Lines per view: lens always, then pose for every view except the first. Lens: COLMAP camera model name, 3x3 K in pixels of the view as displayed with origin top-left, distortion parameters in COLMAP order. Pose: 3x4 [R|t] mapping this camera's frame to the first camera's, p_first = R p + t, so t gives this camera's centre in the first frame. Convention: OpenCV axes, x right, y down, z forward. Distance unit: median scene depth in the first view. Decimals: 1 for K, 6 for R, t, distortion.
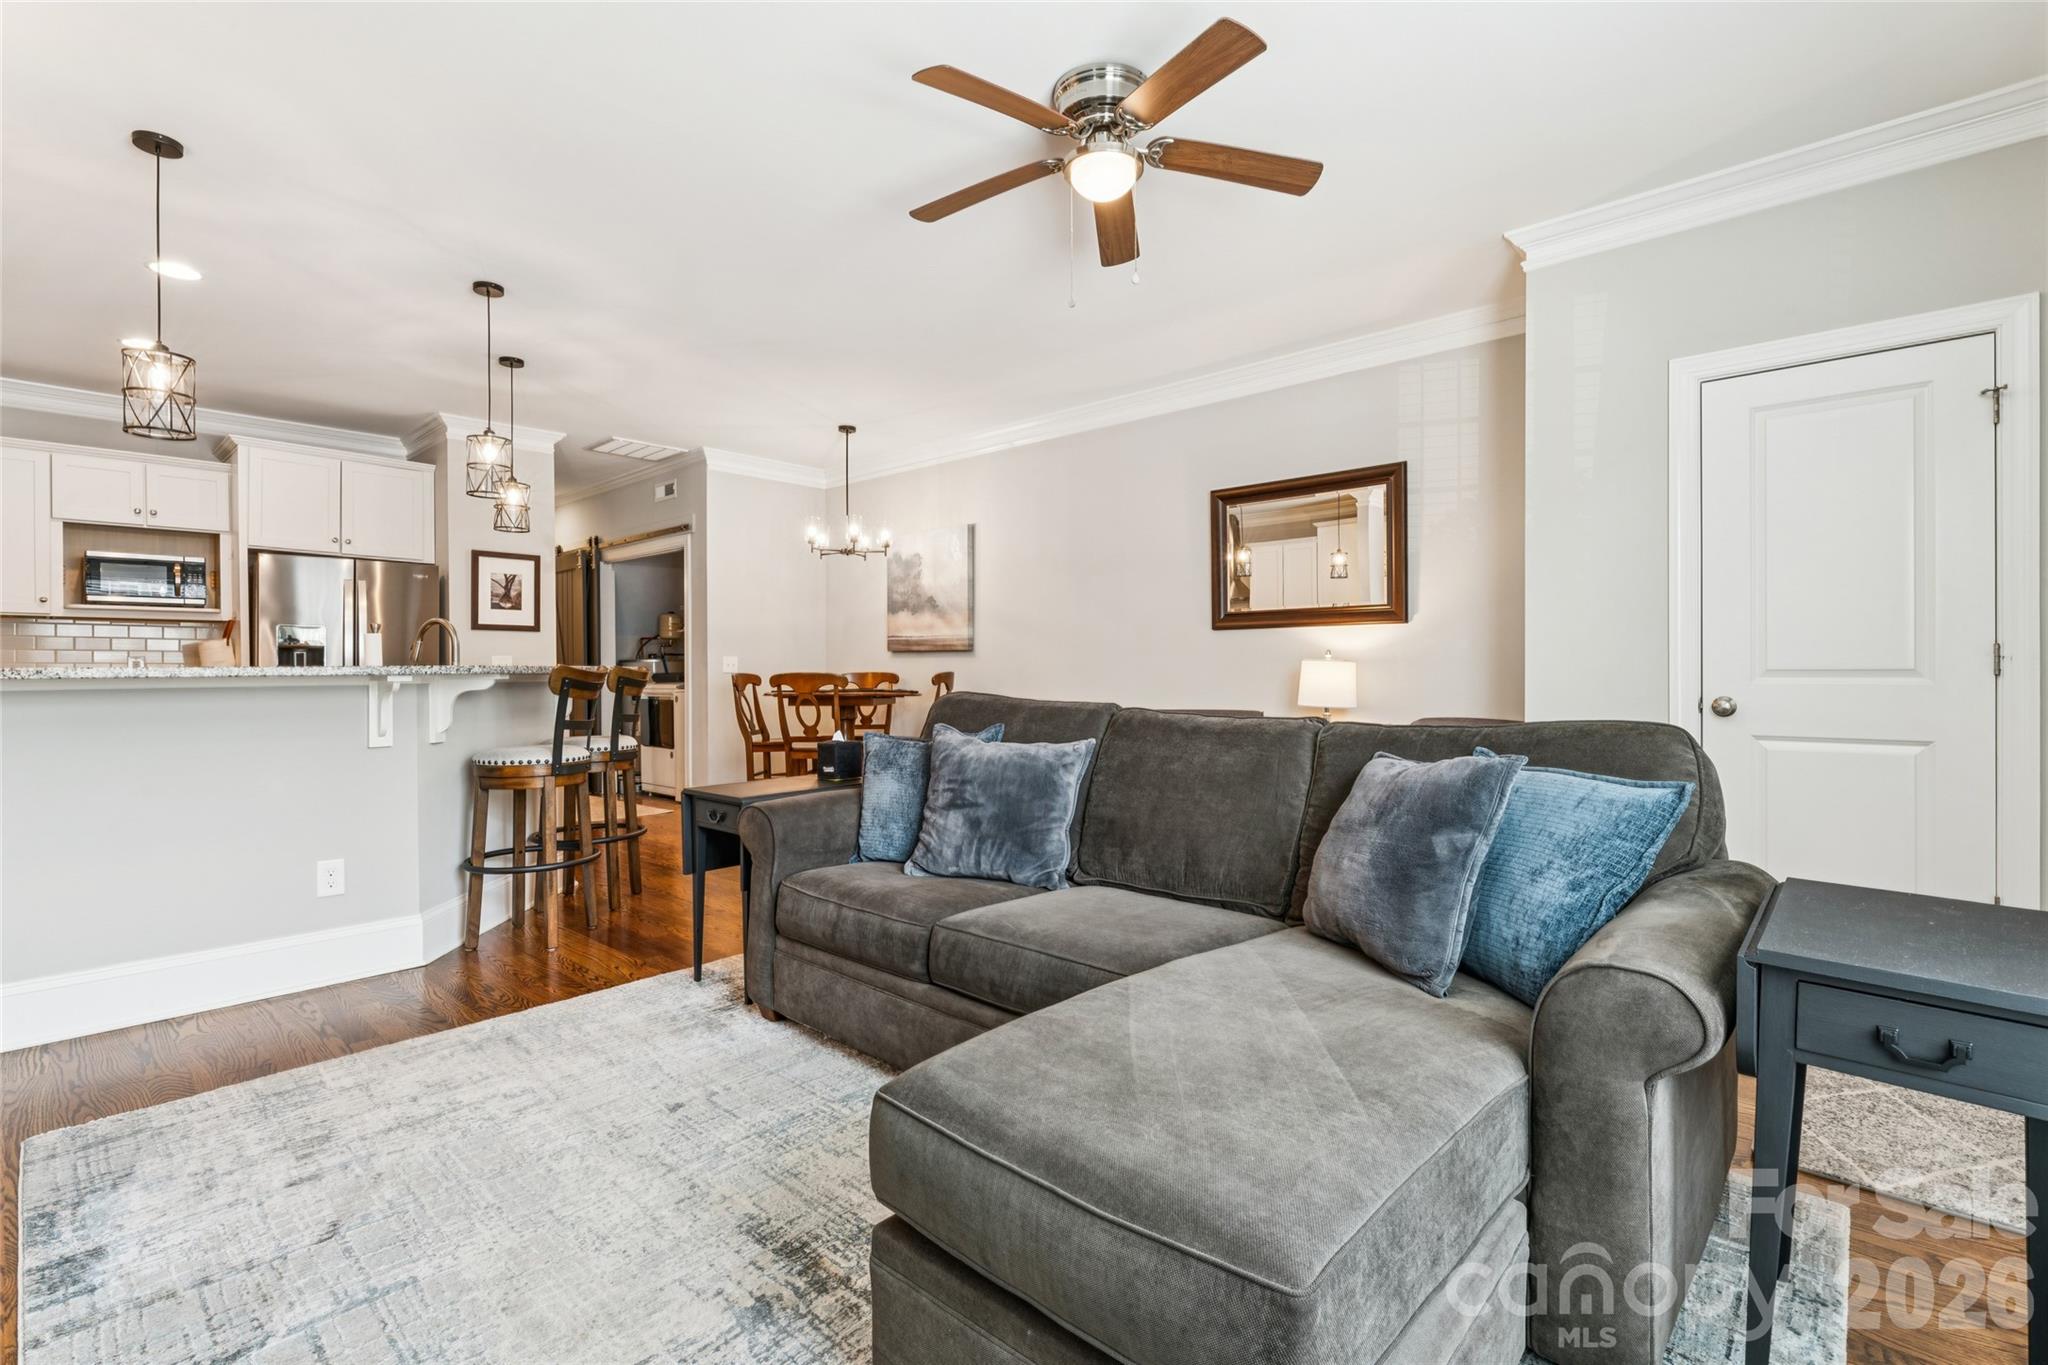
lens RADIAL K [[939.2, 0, 1019.9], [0, 939.2, 674.1], [0, 0, 1]] dist [0.001904, -0.000104]
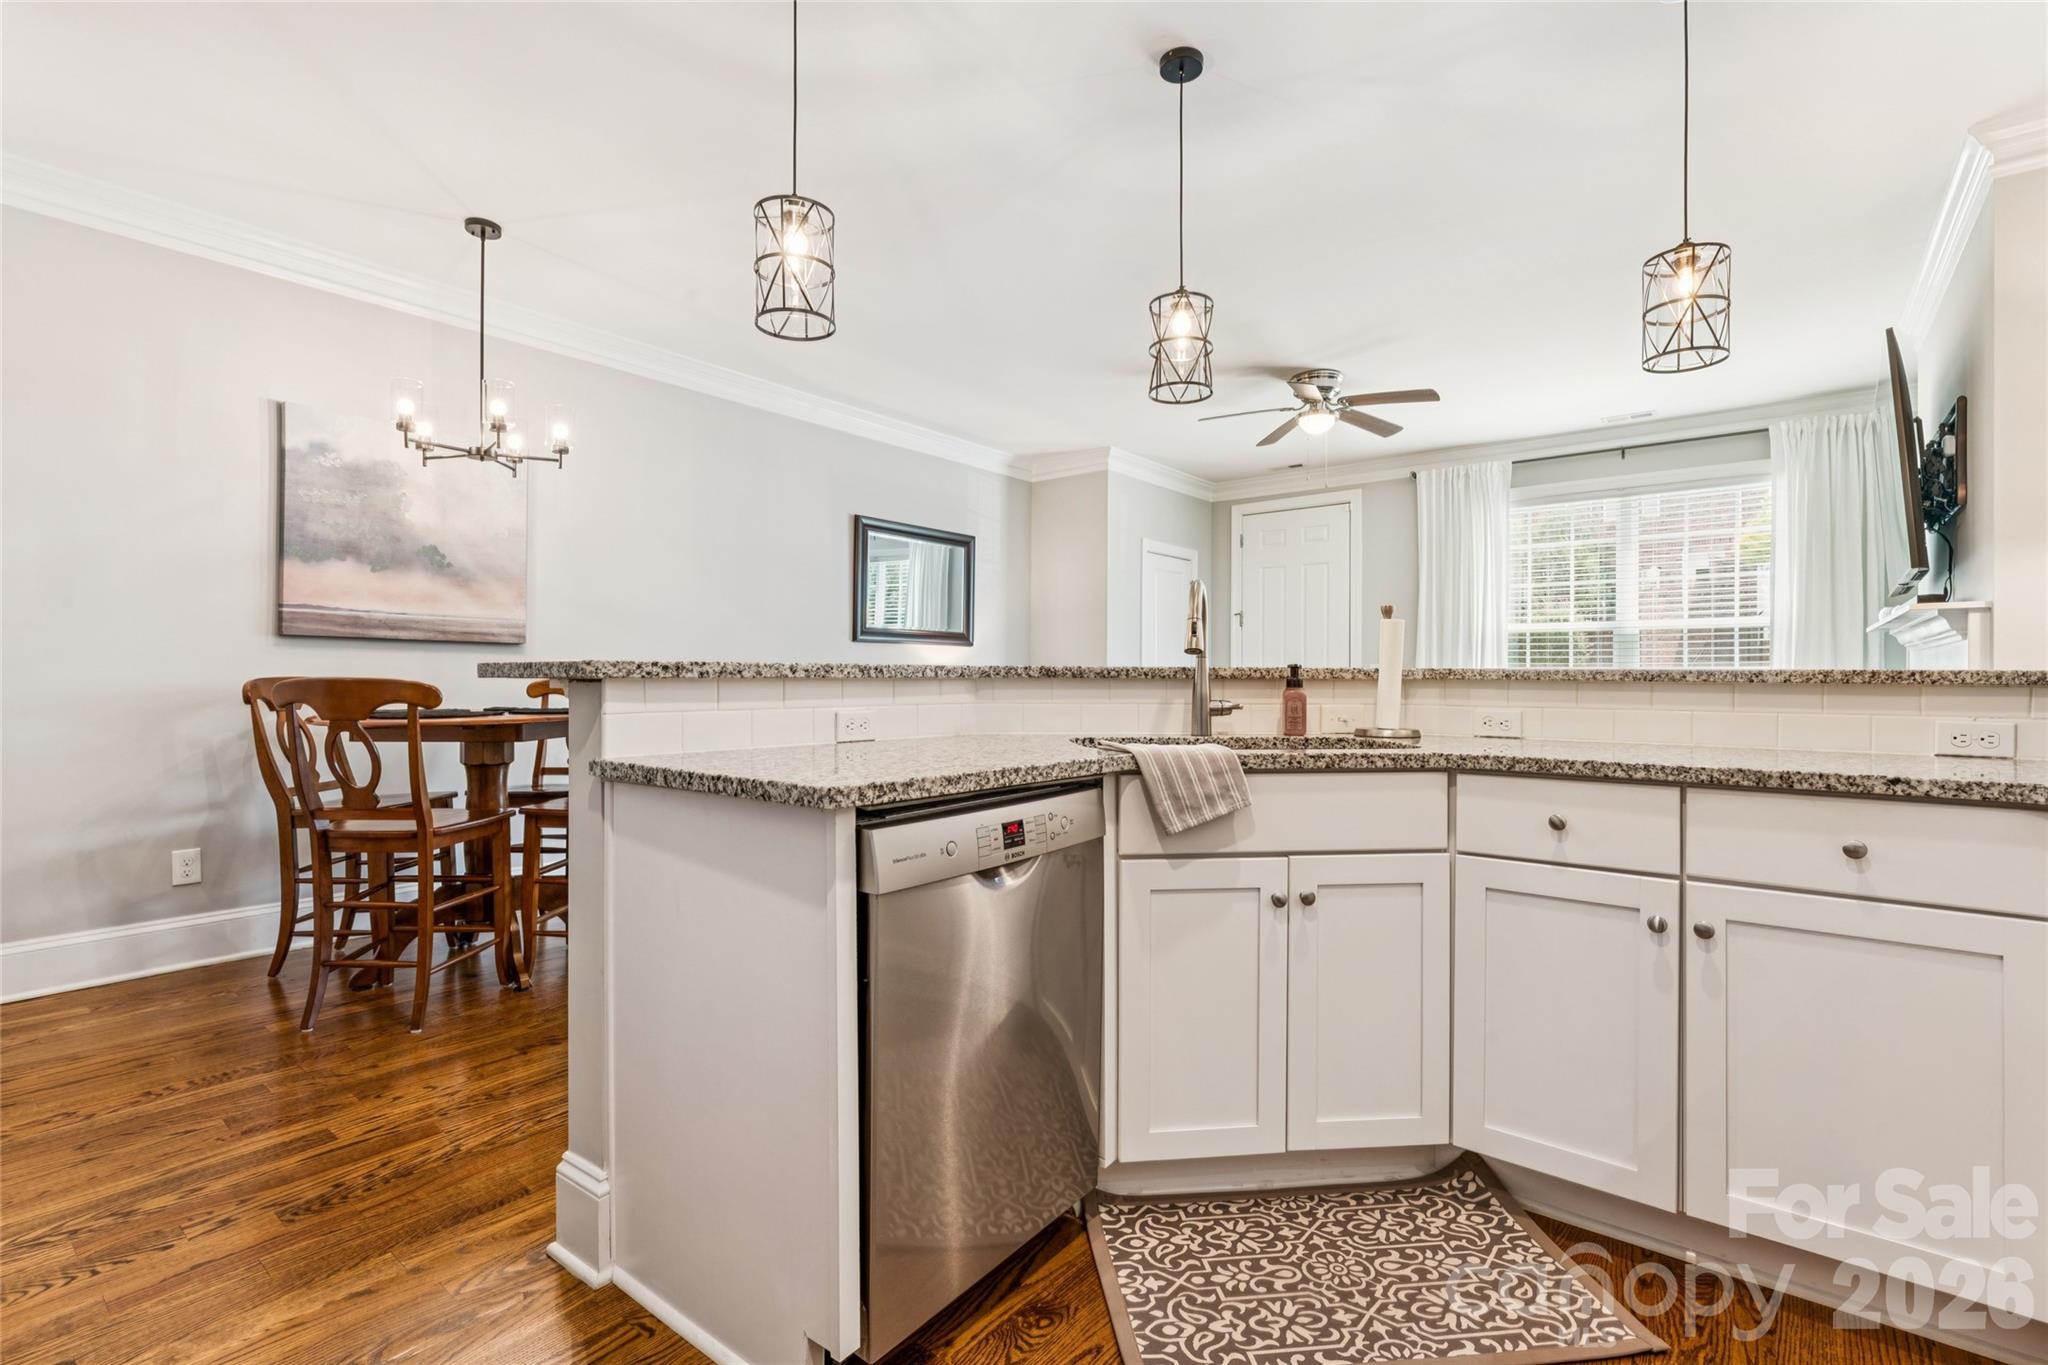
lens RADIAL K [[939.2, 0, 1023.0], [0, 939.2, 678.3], [0, 0, 1]] dist [0.001904, -0.000104]
pose [[-0.075056, 0.003770, 0.997172, -0.741838], [0.001760, 0.999992, -0.003648, 0.001458], [-0.997178, 0.001481, -0.075062, 0.723380]]
